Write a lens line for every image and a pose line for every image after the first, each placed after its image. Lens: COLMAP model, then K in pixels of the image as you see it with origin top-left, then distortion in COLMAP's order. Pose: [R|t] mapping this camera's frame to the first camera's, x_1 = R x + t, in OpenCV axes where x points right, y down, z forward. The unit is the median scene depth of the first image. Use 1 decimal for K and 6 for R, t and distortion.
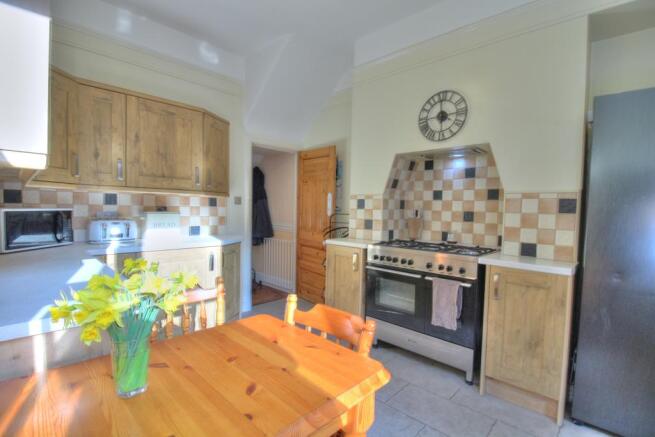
lens RADIAL K [[304.7, 0, 330.1], [0, 304.7, 215.4], [0, 0, 1]] dist [-0.010230, -0.003875]
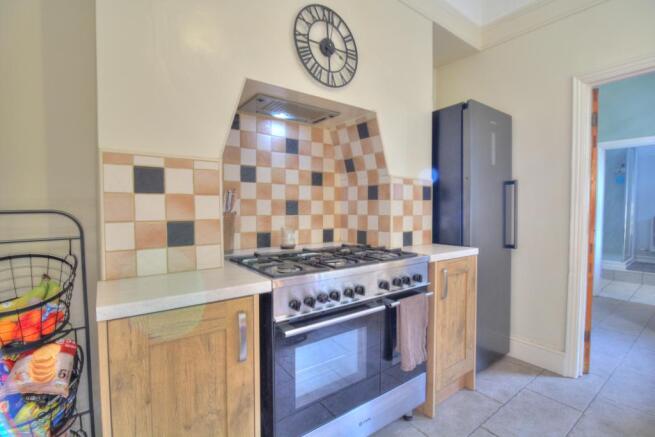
lens RADIAL K [[304.7, 0, 325.3], [0, 304.7, 218.0], [0, 0, 1]] dist [-0.010230, -0.003875]
pose [[0.172775, -0.057637, 0.983273, -0.249070], [0.027558, 0.998178, 0.053668, -0.007213], [-0.984576, 0.017825, 0.174049, 0.834380]]
